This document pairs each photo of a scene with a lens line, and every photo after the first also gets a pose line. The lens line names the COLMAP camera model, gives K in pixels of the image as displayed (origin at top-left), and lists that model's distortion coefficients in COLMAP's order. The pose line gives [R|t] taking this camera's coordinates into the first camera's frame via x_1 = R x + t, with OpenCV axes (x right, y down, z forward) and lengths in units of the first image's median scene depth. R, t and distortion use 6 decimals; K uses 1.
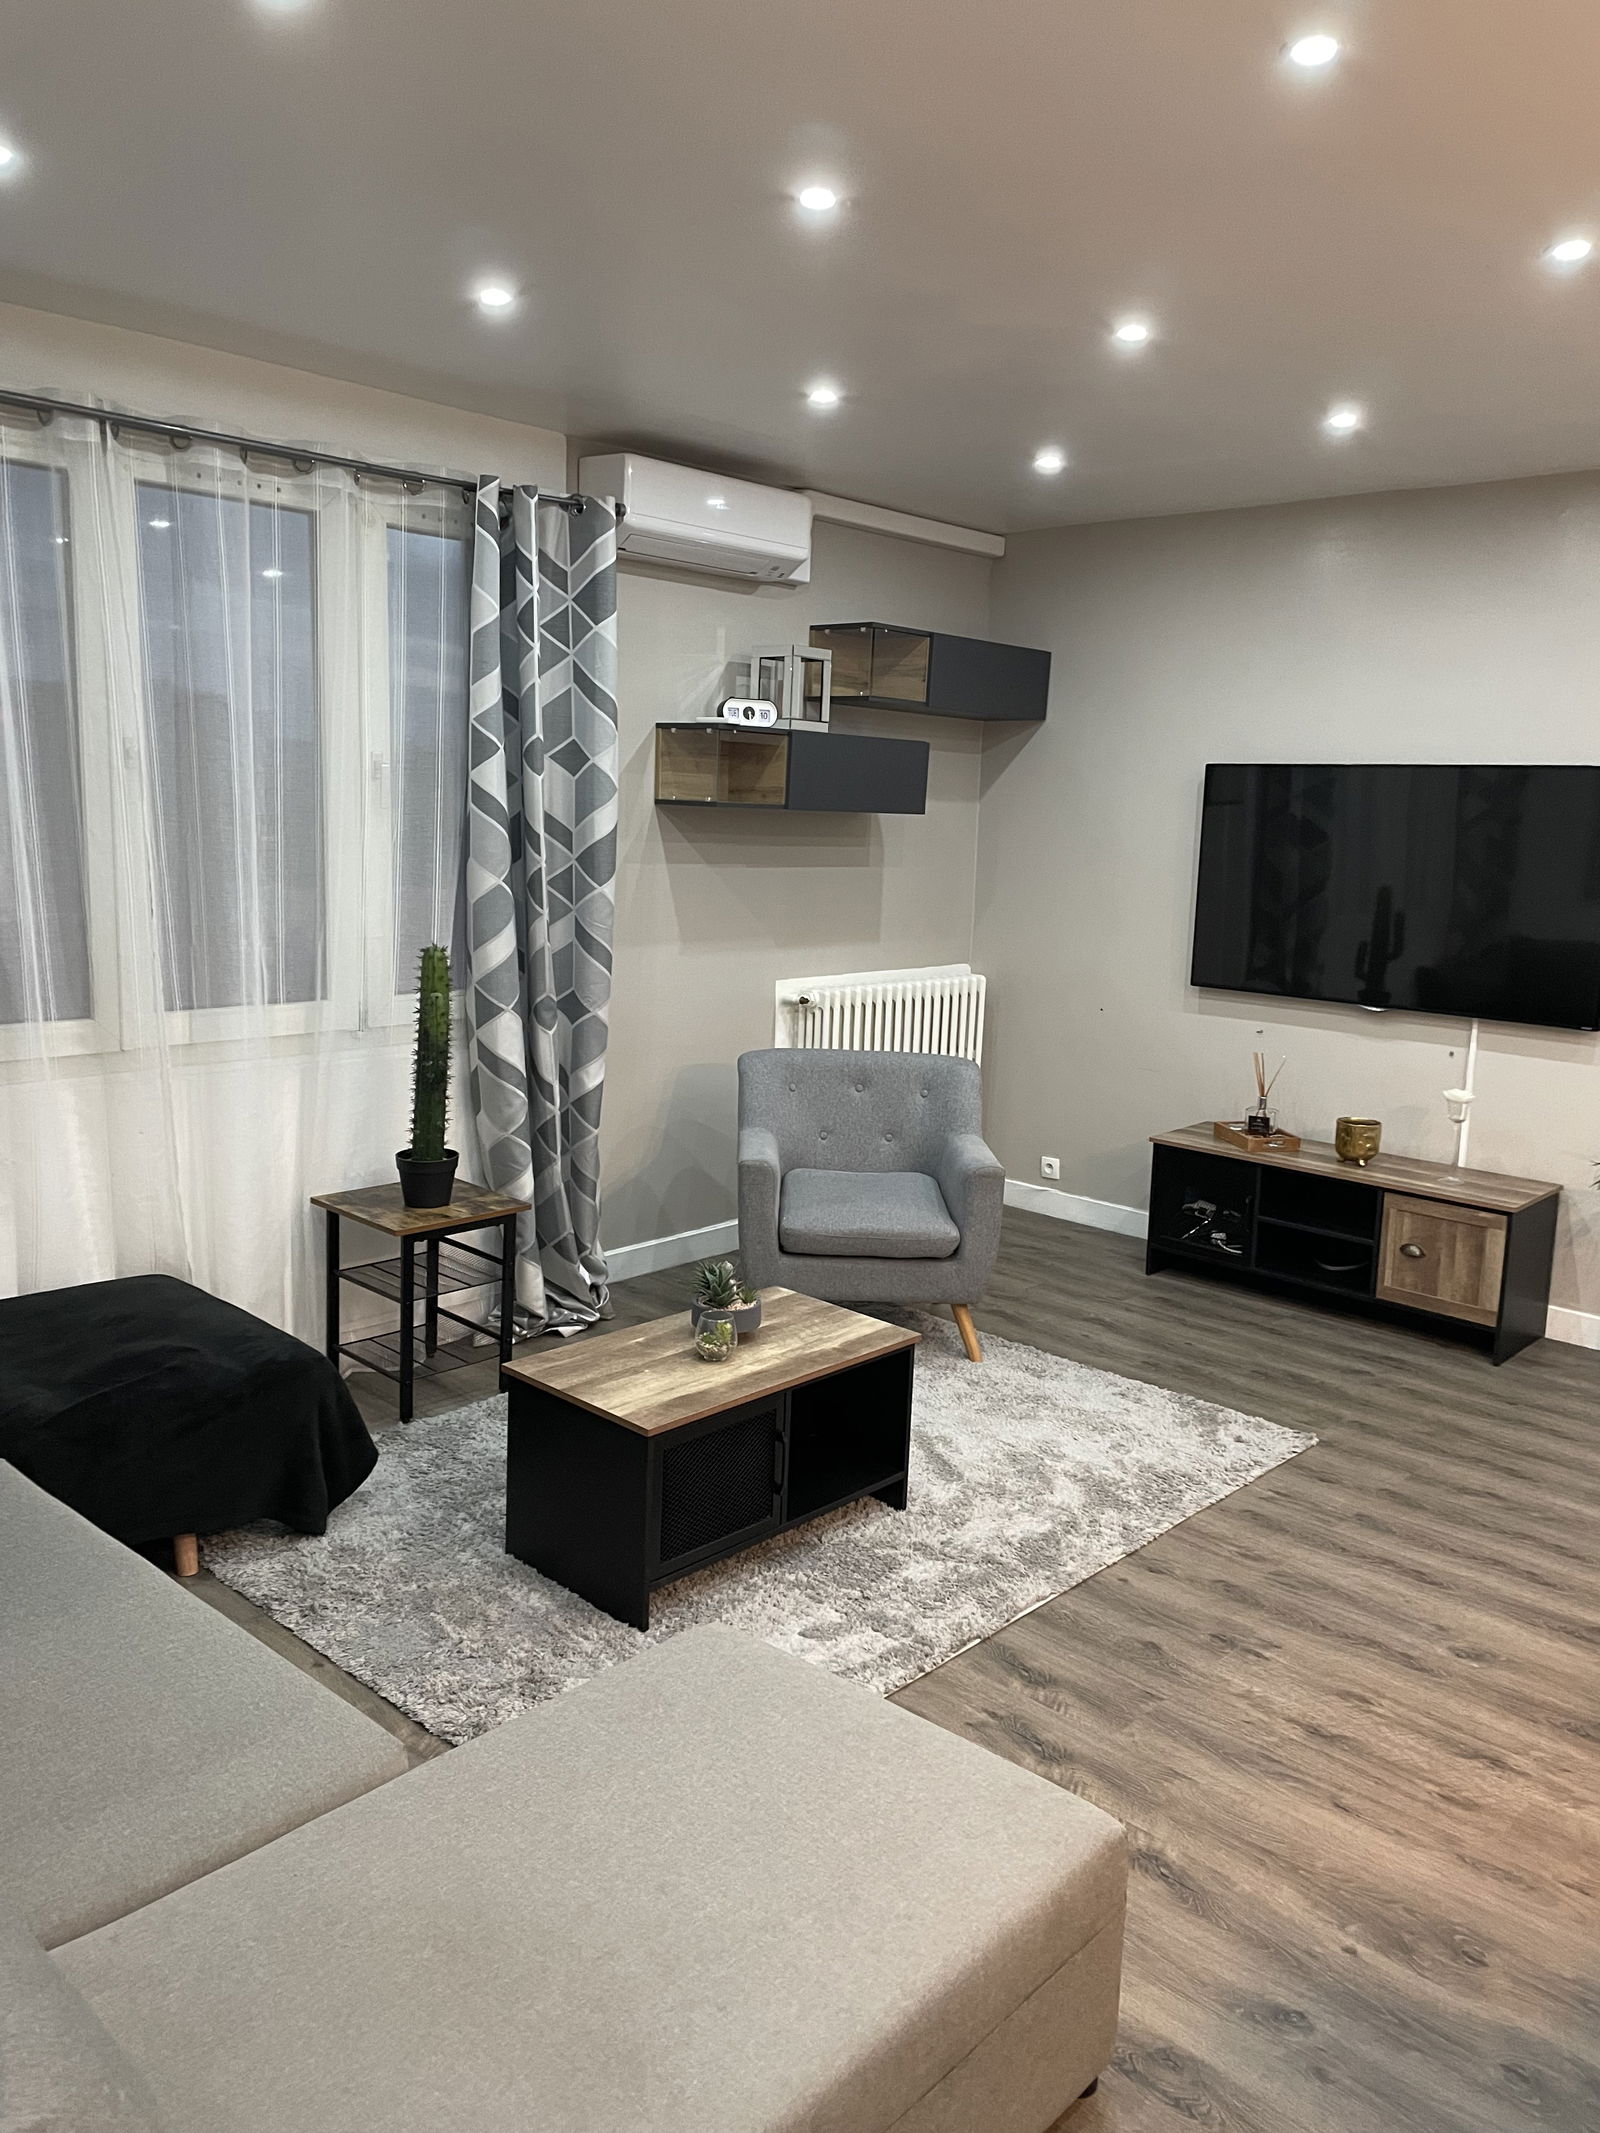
lens RADIAL K [[1606.6, 0, 808.4], [0, 1606.6, 1079.0], [0, 0, 1]] dist [0.081899, -0.096880]
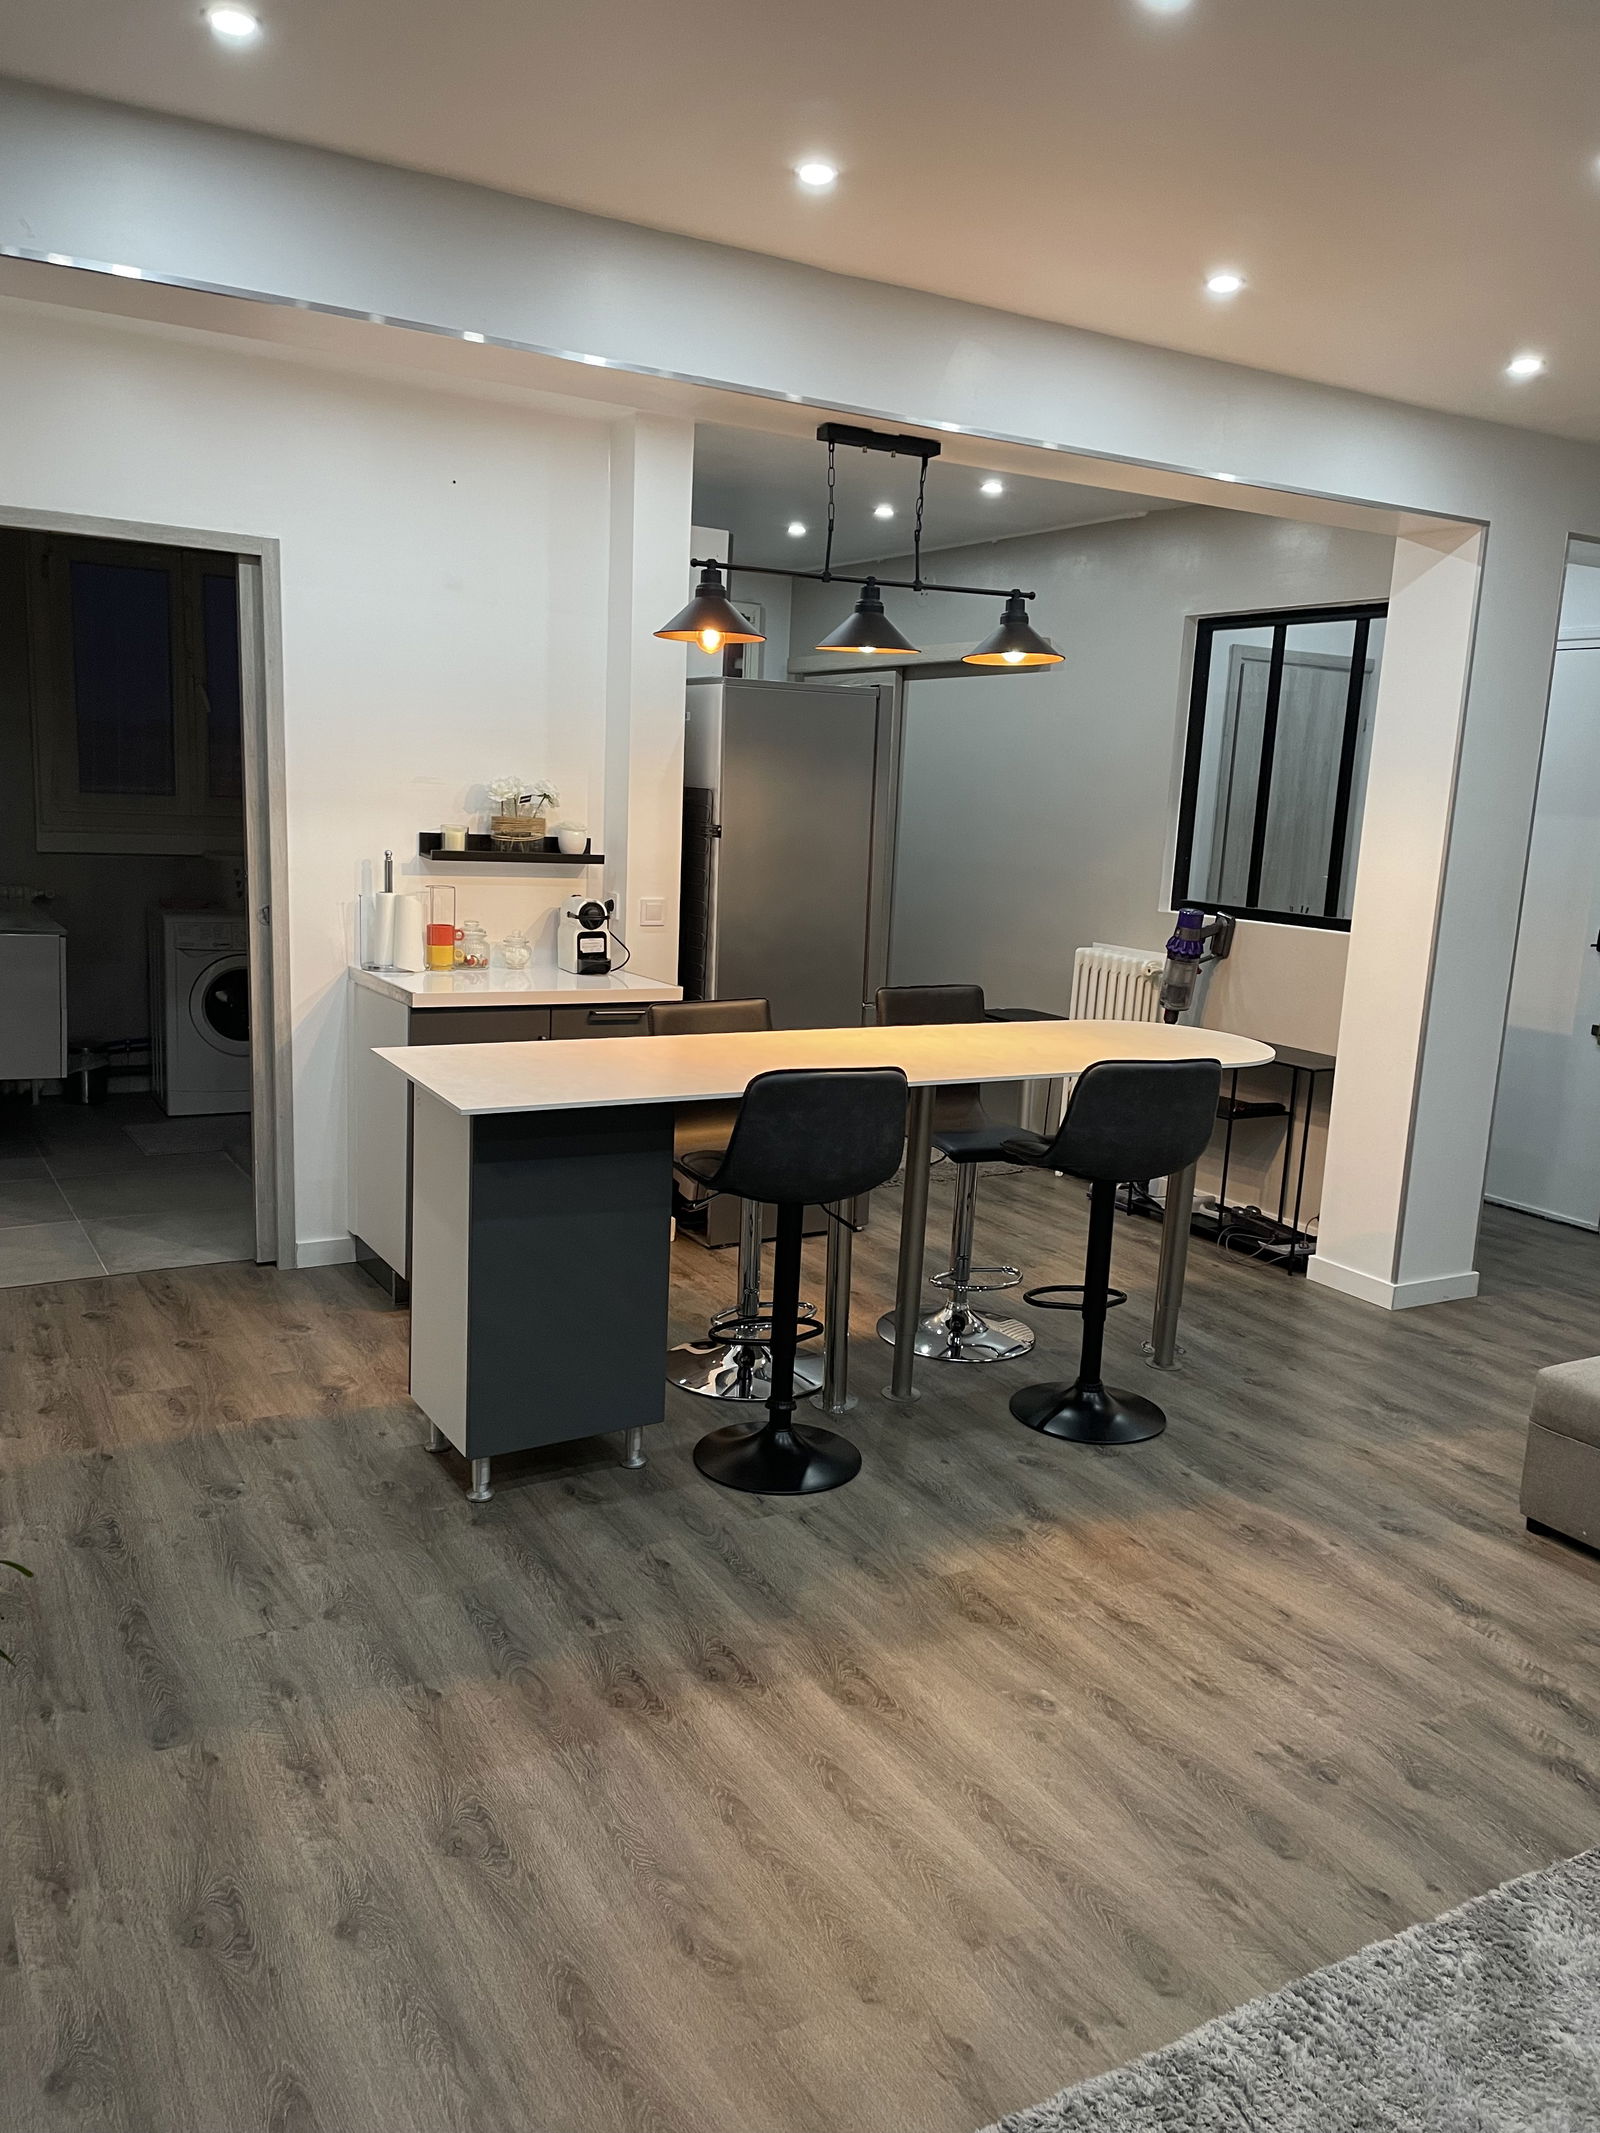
lens RADIAL K [[1606.6, 0, 811.1], [0, 1606.6, 1067.5], [0, 0, 1]] dist [0.081899, -0.096880]
pose [[-0.956596, -0.124294, 0.263580, 0.316684], [-0.026406, 0.937729, 0.346362, -0.261992], [-0.290217, 0.324368, -0.900311, 1.636978]]
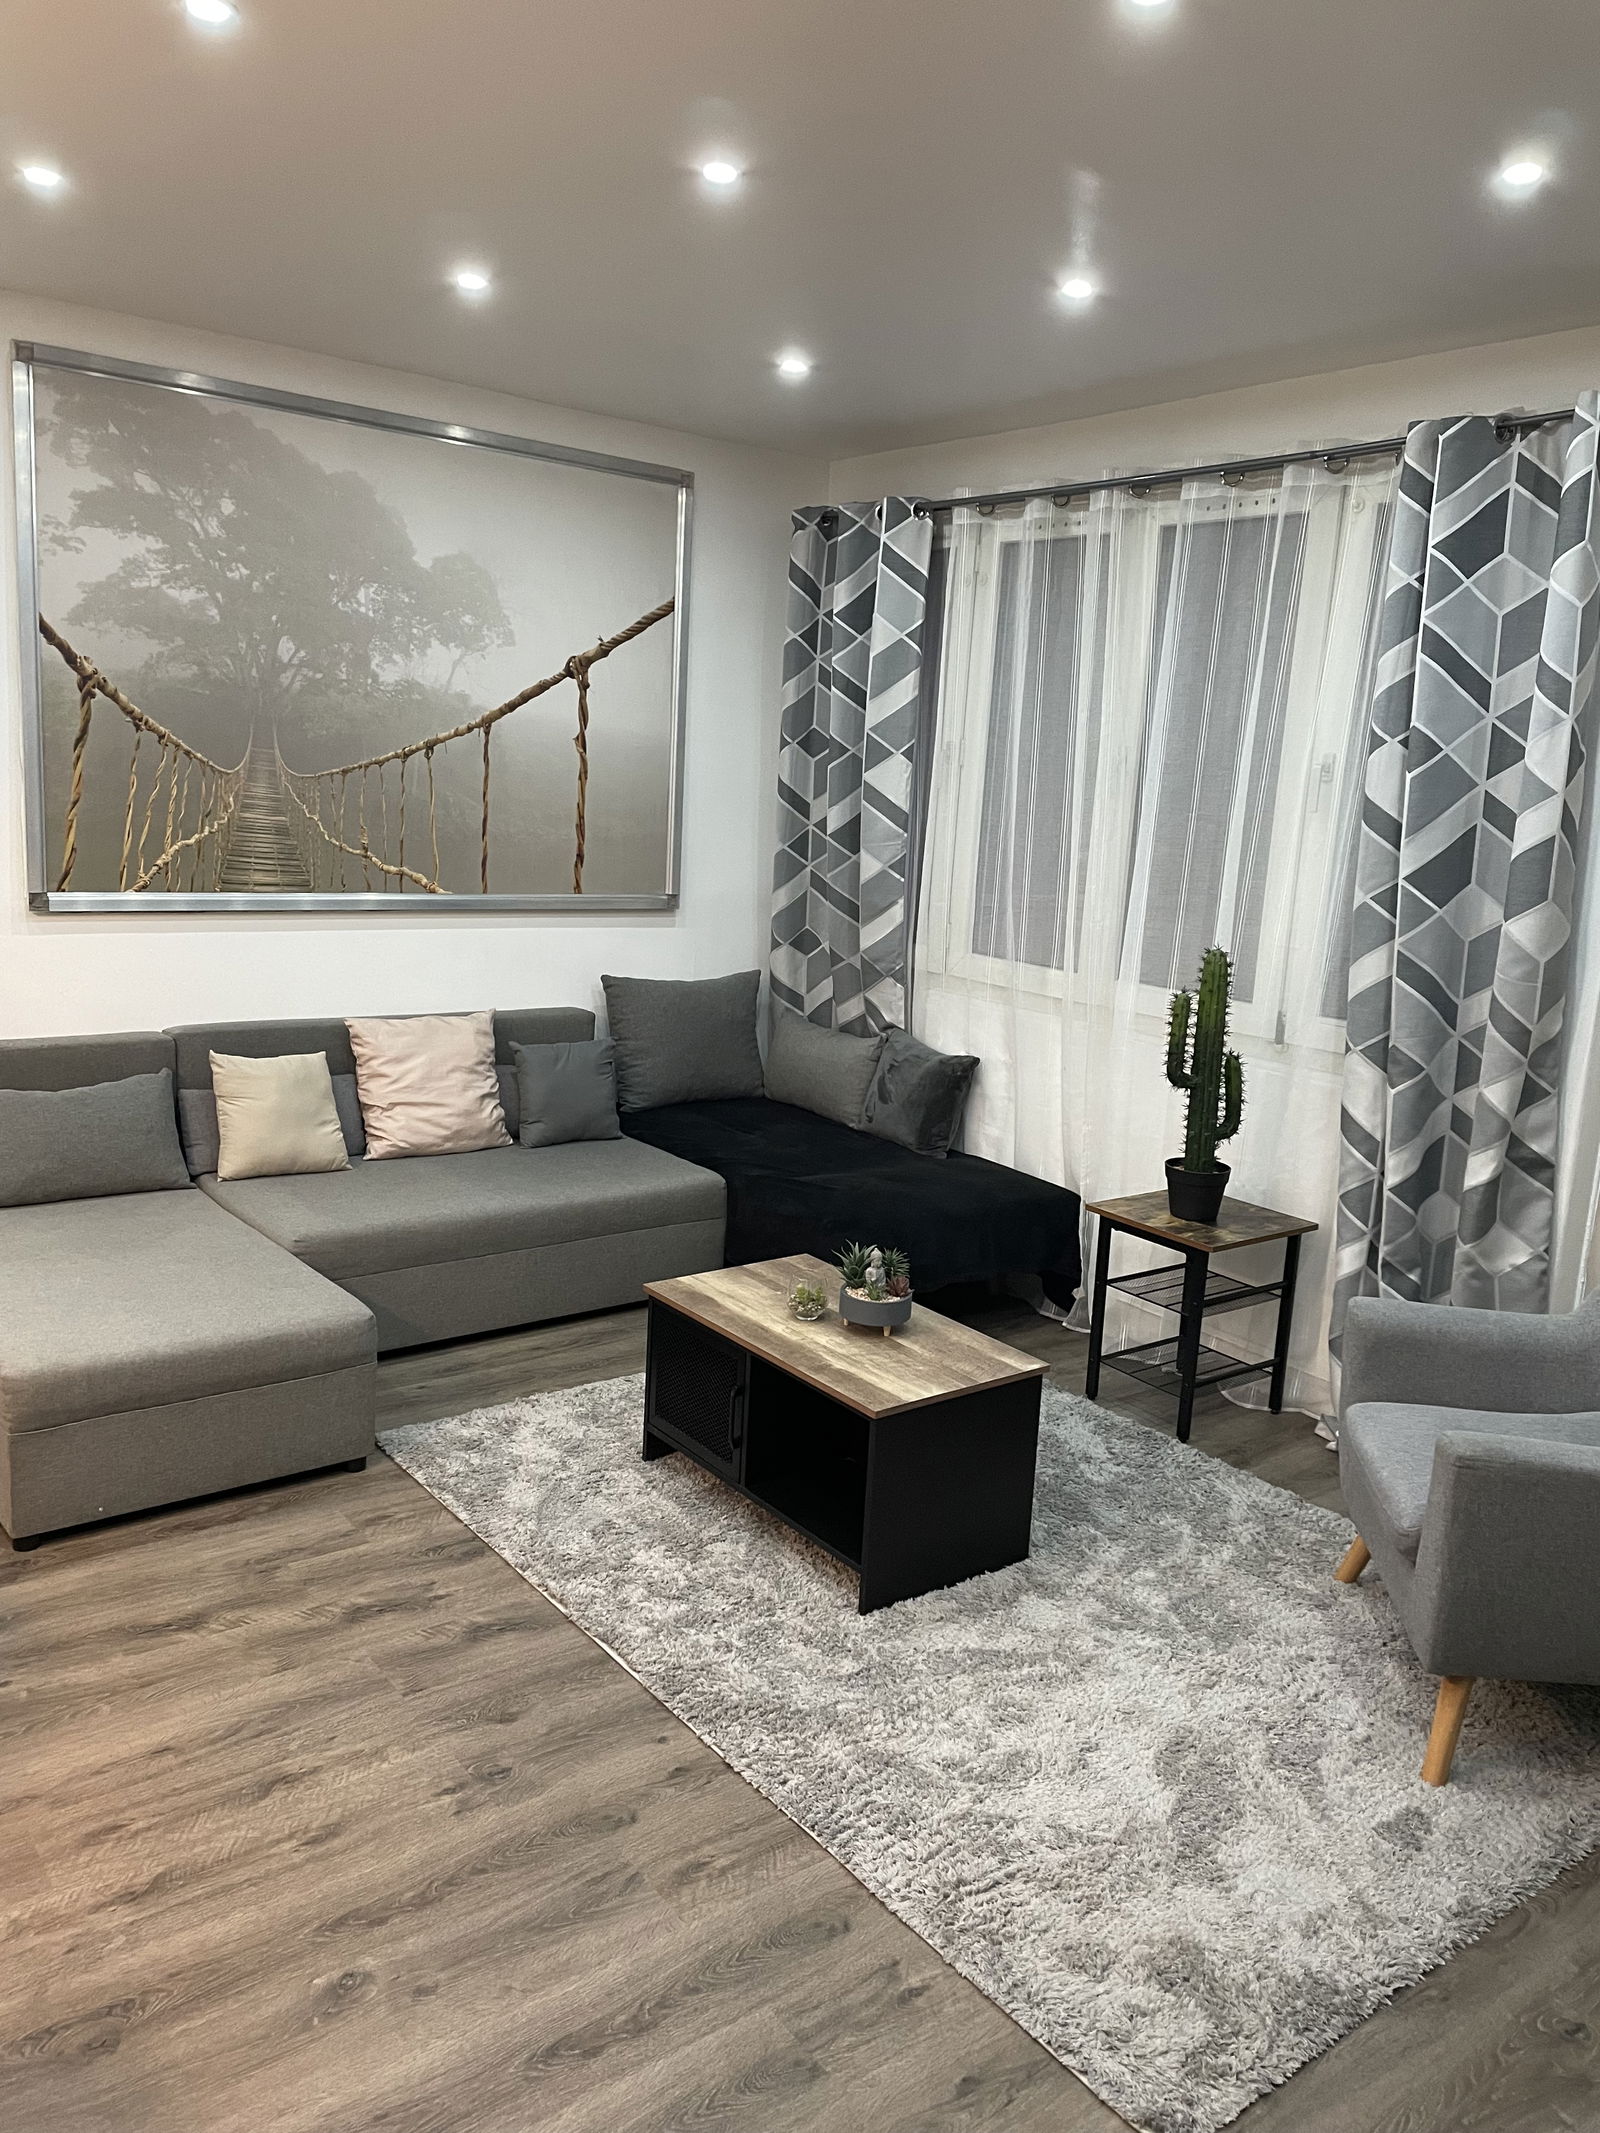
lens RADIAL K [[1606.6, 0, 814.9], [0, 1606.6, 1062.4], [0, 0, 1]] dist [0.081899, -0.096880]
pose [[-0.155393, 0.143448, -0.977382, 0.924446], [-0.234964, 0.955639, 0.177614, -0.162756], [0.959502, 0.257249, -0.114794, 1.106287]]
